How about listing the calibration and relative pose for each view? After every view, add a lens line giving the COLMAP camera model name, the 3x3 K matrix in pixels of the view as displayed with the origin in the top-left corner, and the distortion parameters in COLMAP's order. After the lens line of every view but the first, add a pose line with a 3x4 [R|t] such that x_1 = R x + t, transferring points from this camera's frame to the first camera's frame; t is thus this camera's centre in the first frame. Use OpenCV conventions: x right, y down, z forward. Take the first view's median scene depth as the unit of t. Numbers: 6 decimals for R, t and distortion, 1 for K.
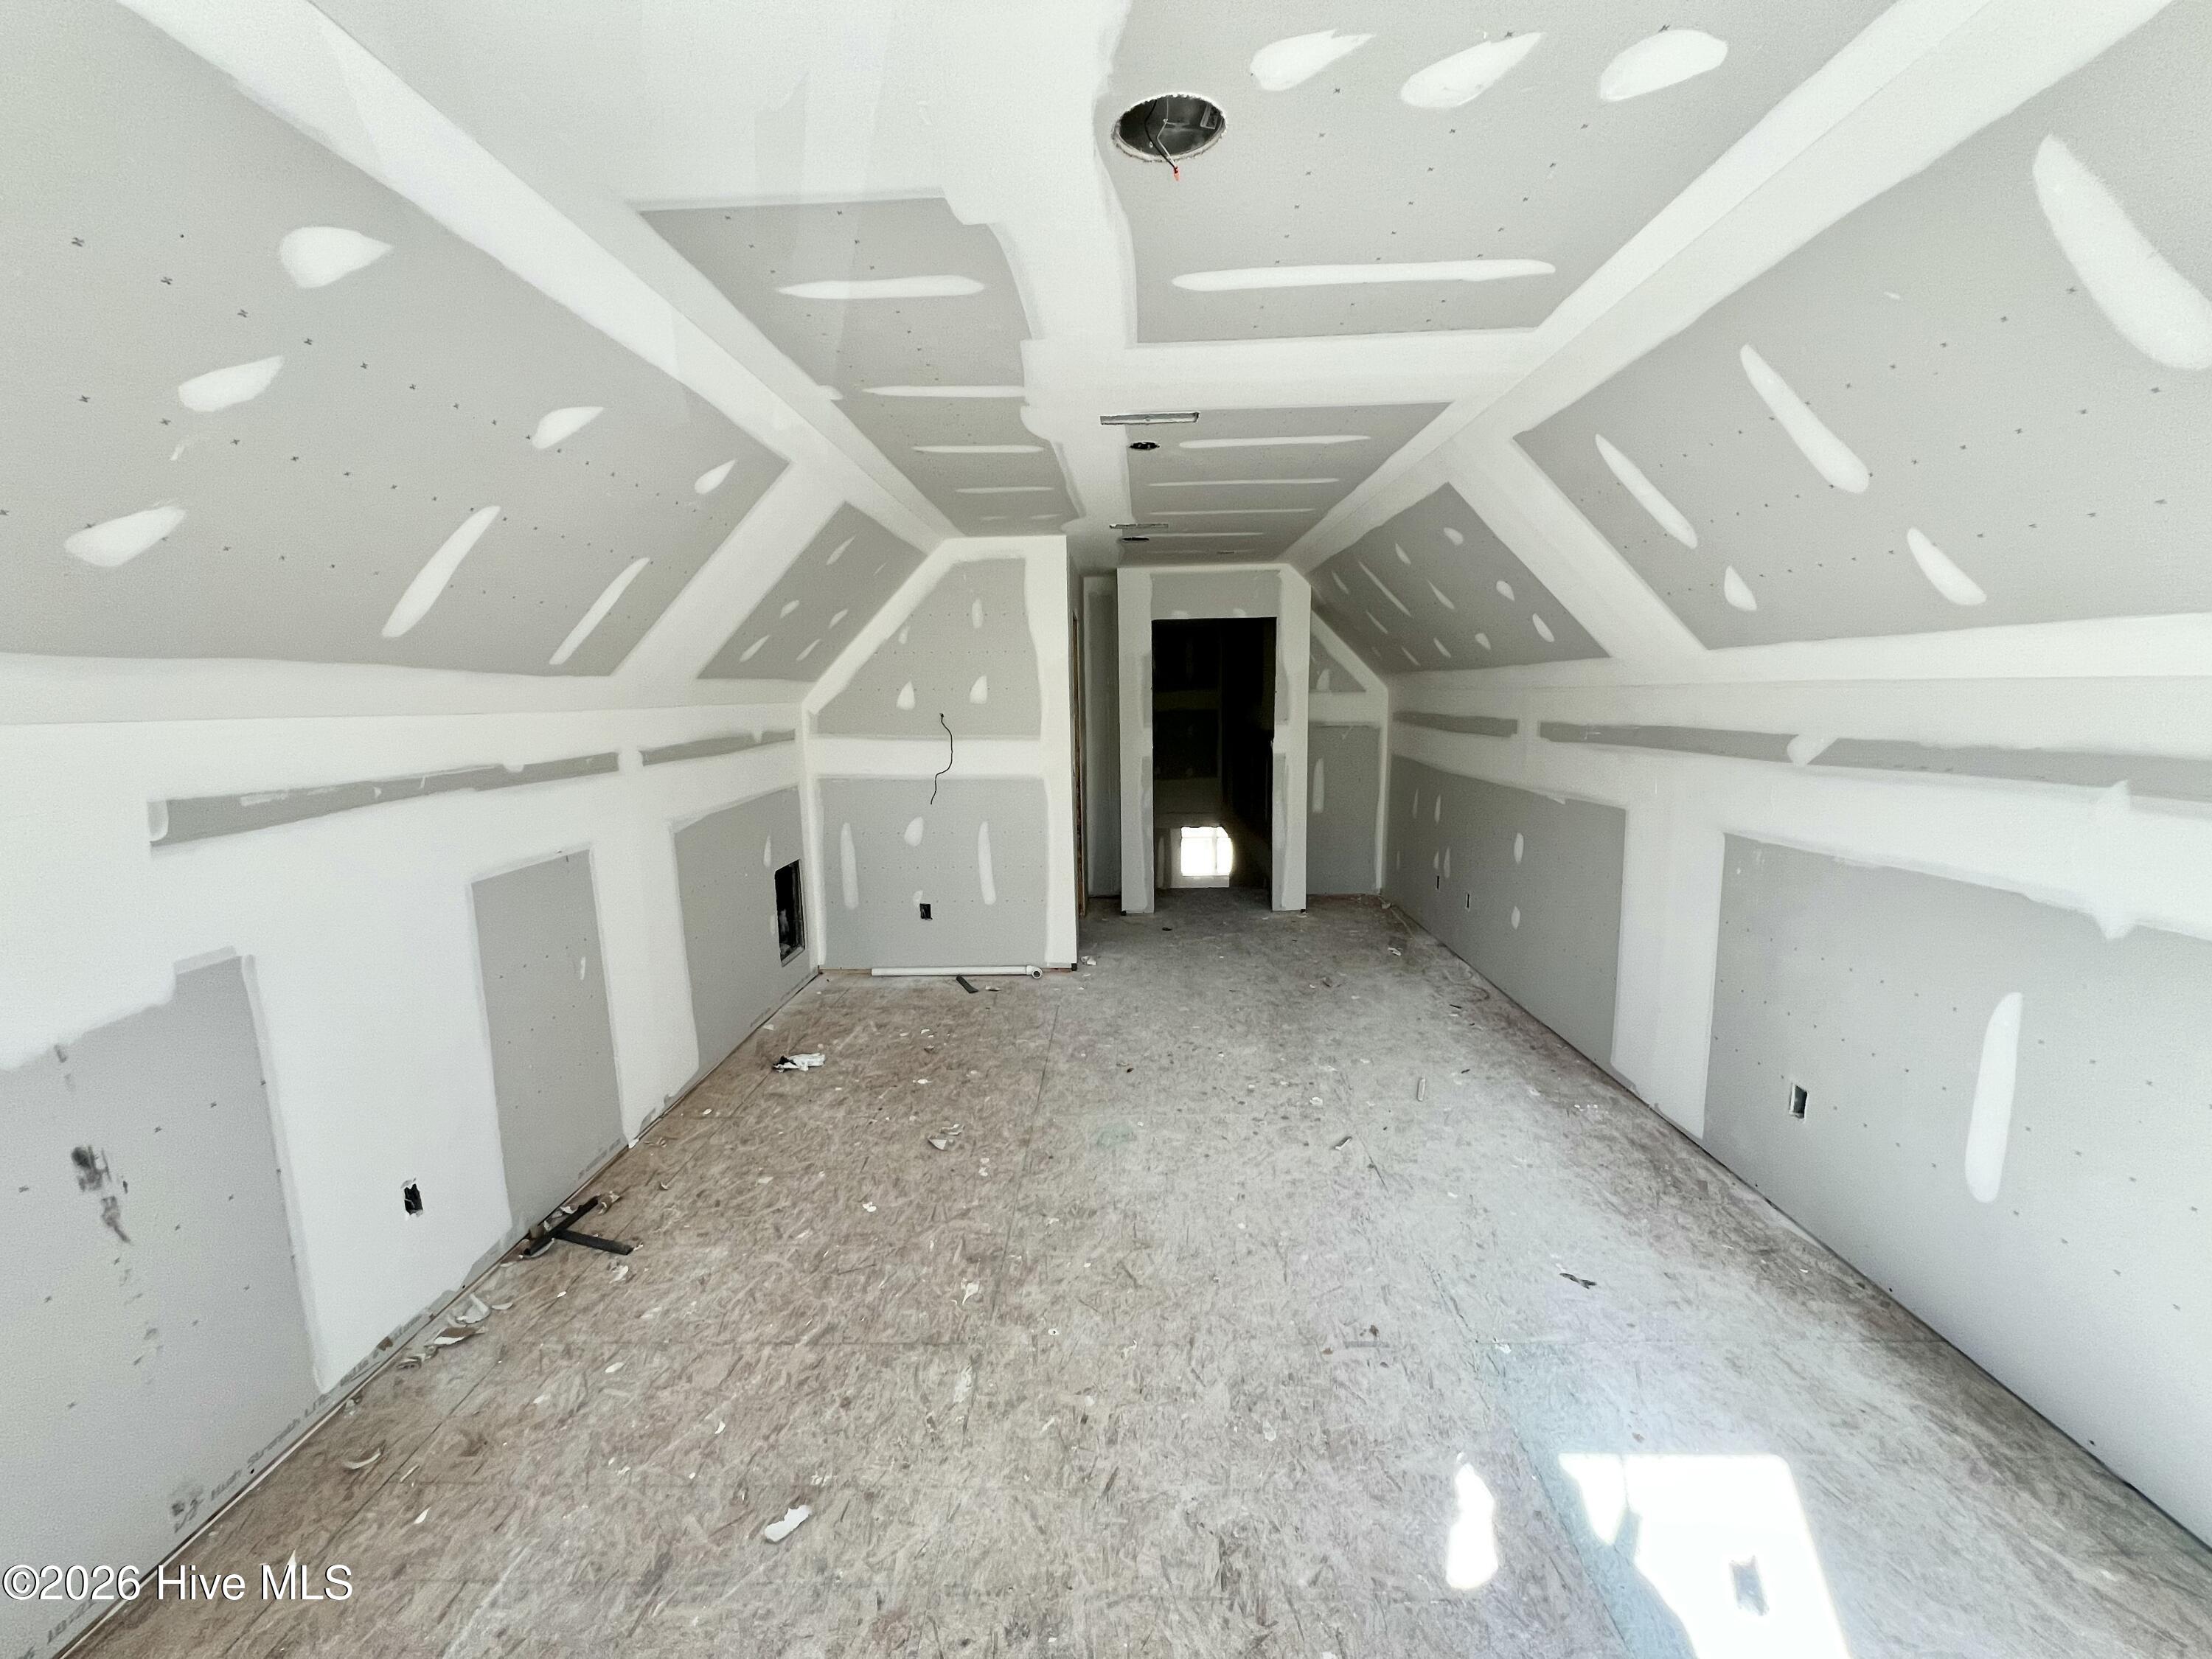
lens RADIAL K [[880.7, 0, 1102.7], [0, 880.7, 827.4], [0, 0, 1]] dist [-0.001902, -0.000802]
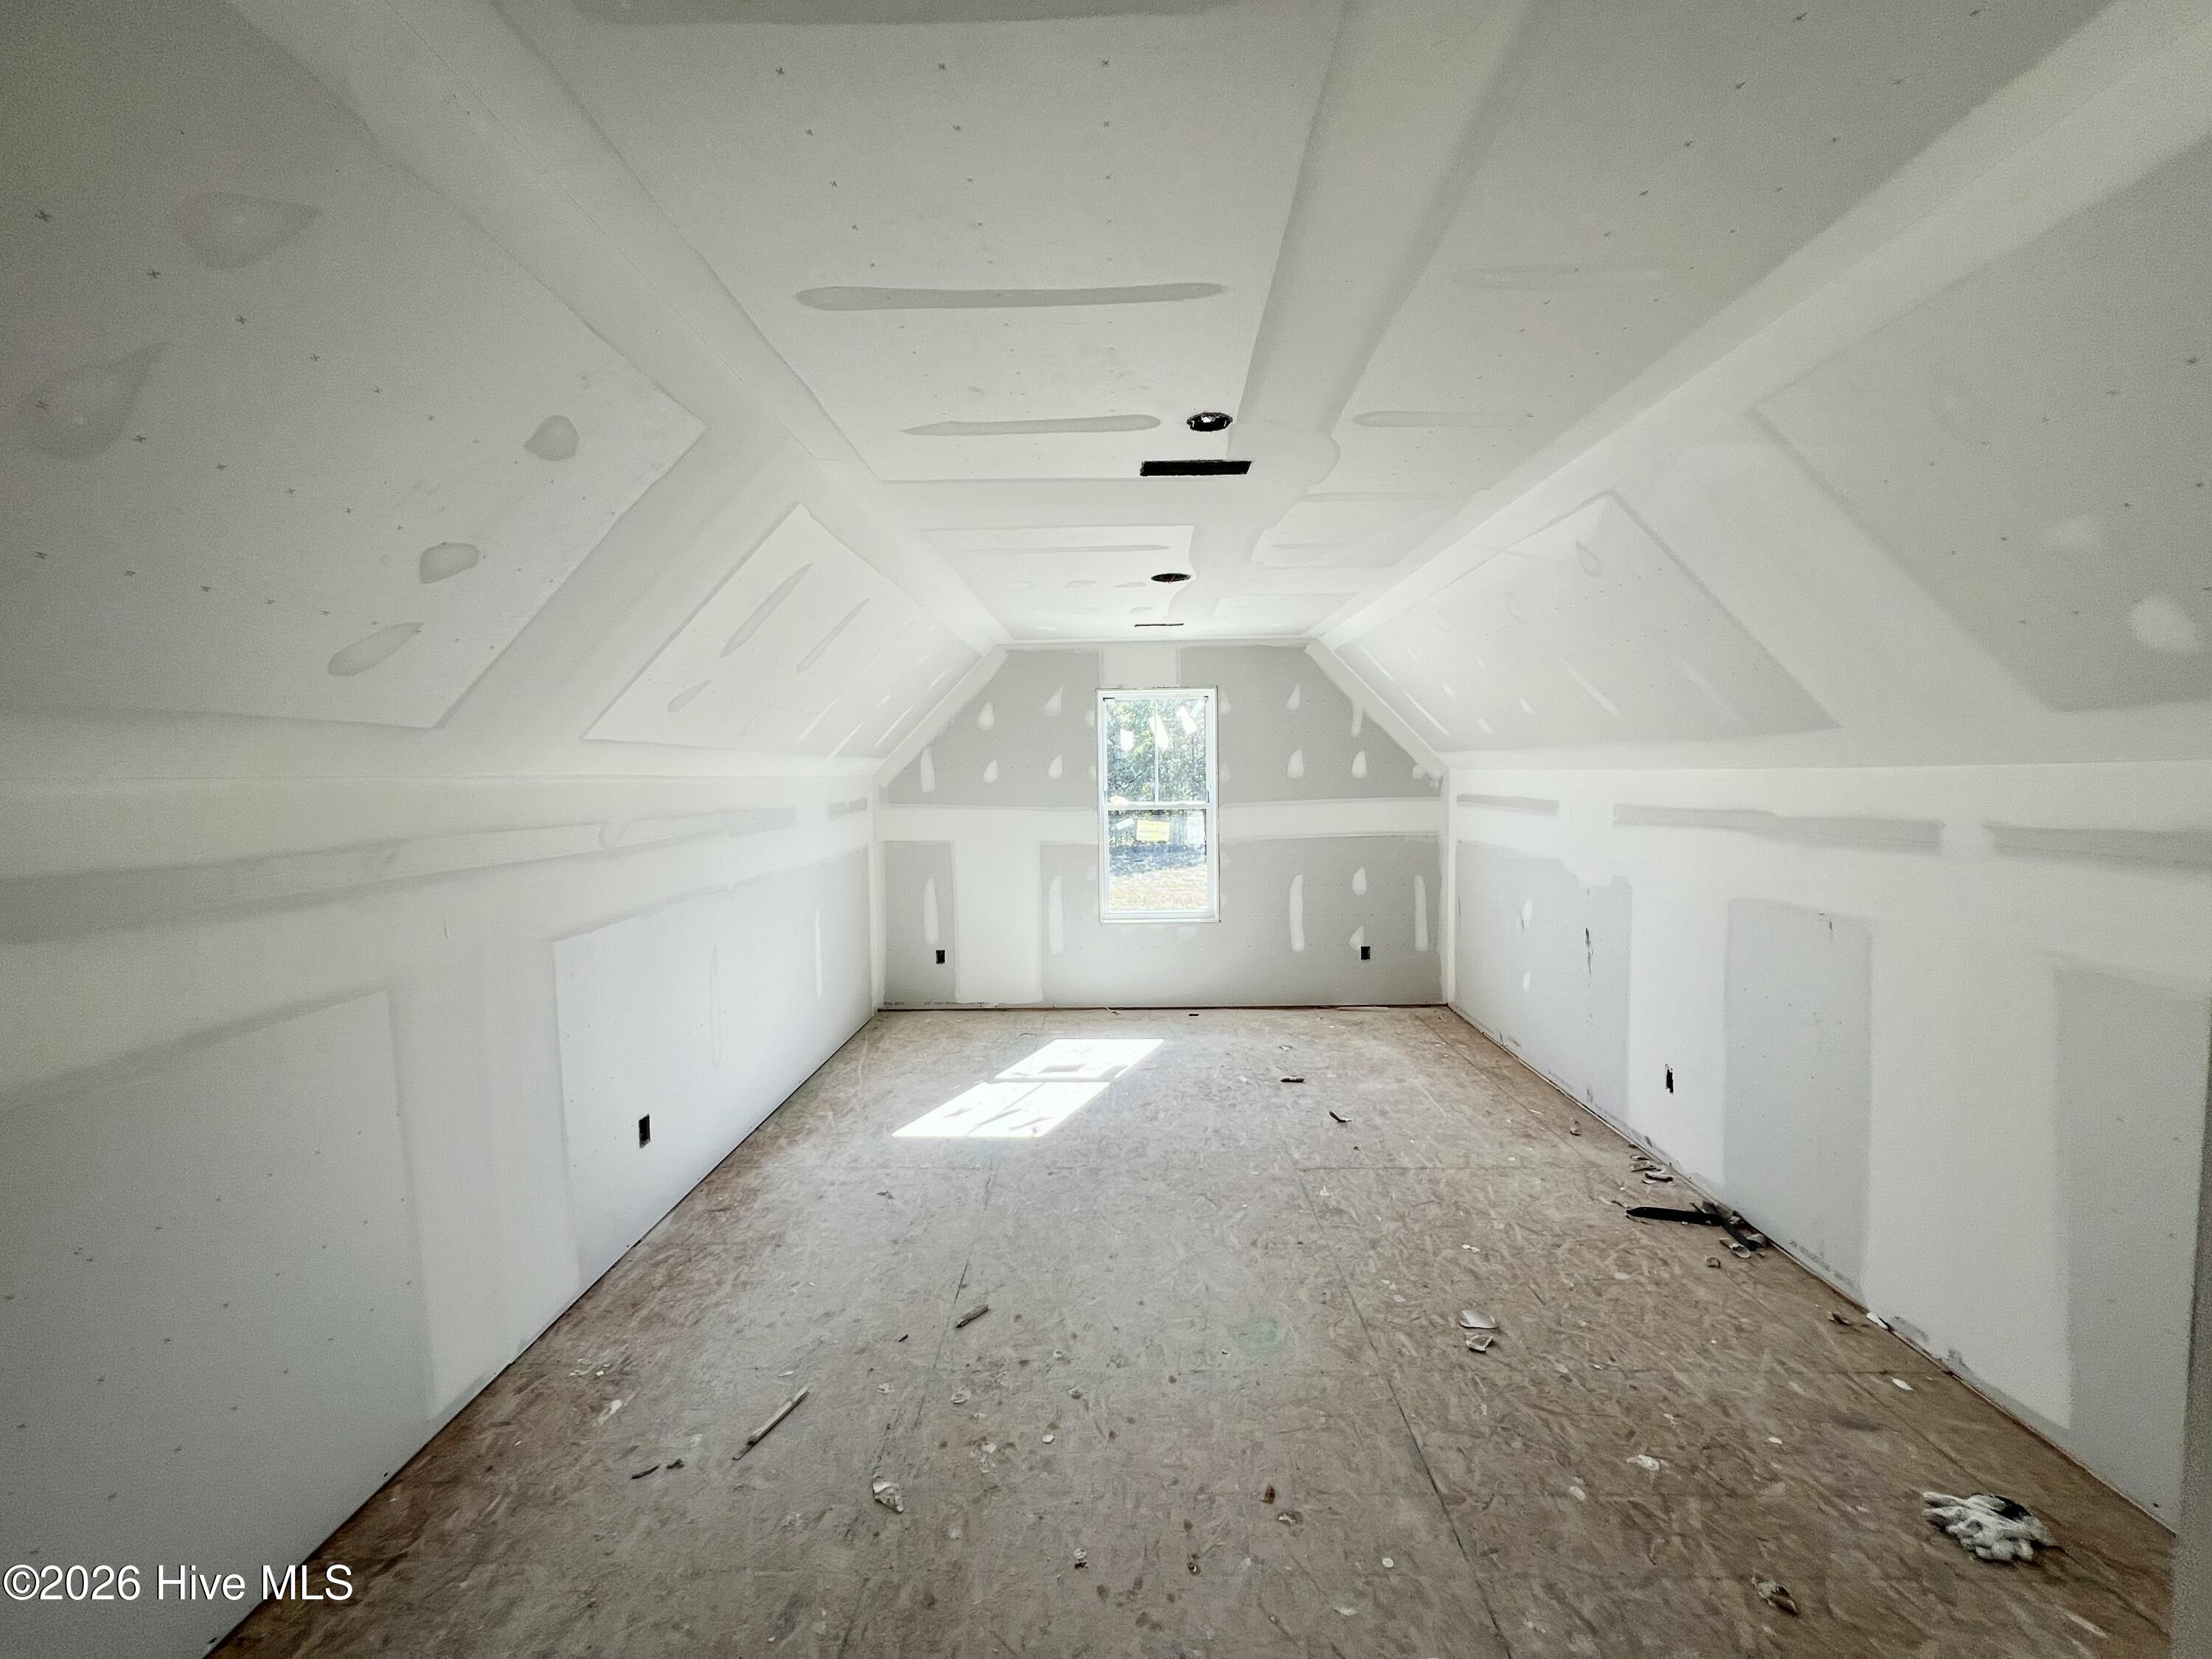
lens RADIAL K [[880.7, 0, 1107.9], [0, 880.7, 830.3], [0, 0, 1]] dist [-0.001902, -0.000802]
pose [[-0.999503, 0.031102, -0.005109, 0.145004], [0.029345, 0.977406, 0.209323, -0.265709], [0.011504, 0.209069, -0.977833, 1.796054]]
